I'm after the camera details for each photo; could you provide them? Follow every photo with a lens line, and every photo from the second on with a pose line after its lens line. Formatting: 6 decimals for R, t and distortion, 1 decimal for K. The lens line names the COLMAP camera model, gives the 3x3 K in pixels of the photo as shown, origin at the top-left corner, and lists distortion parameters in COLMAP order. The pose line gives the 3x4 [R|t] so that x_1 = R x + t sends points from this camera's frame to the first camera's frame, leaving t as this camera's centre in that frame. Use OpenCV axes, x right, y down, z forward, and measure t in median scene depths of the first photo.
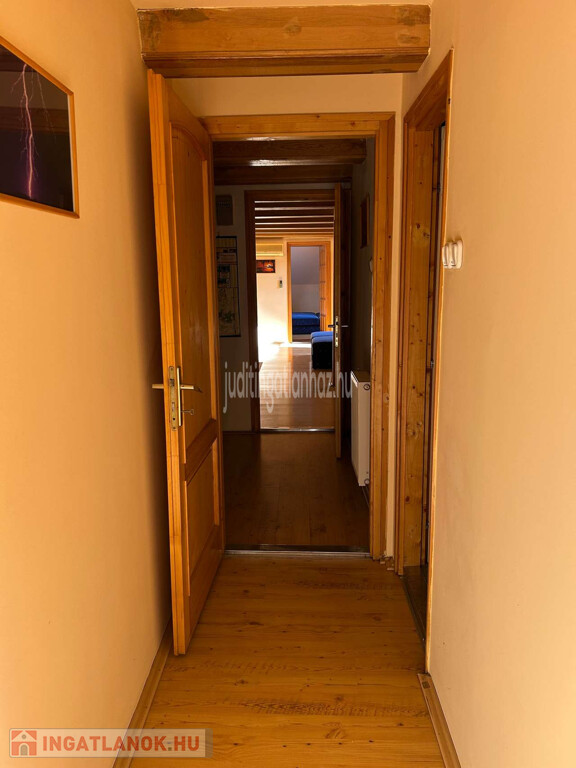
lens RADIAL K [[580.2, 0, 286.8], [0, 580.2, 383.2], [0, 0, 1]] dist [-0.001024, -0.004740]
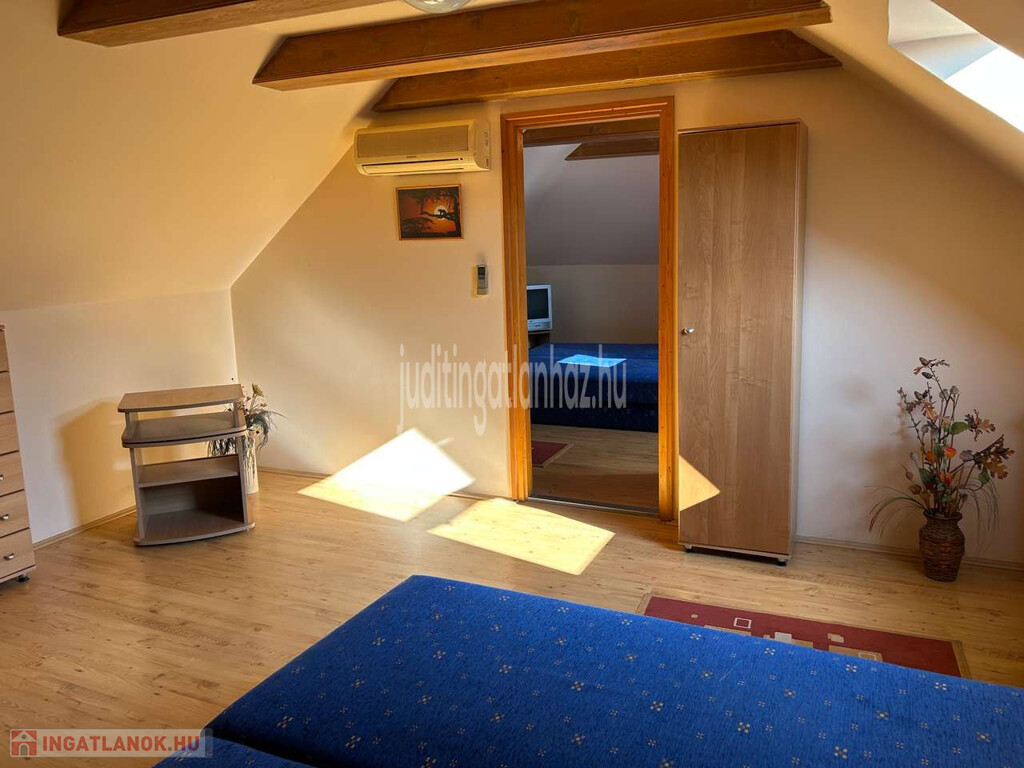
lens RADIAL K [[773.6, 0, 511.4], [0, 773.6, 384.8], [0, 0, 1]] dist [-0.001024, -0.004740]
pose [[0.921538, 0.060771, -0.383502, 0.138854], [-0.059146, 0.998120, 0.016039, -0.130811], [0.383756, 0.007902, 0.923401, 0.687681]]
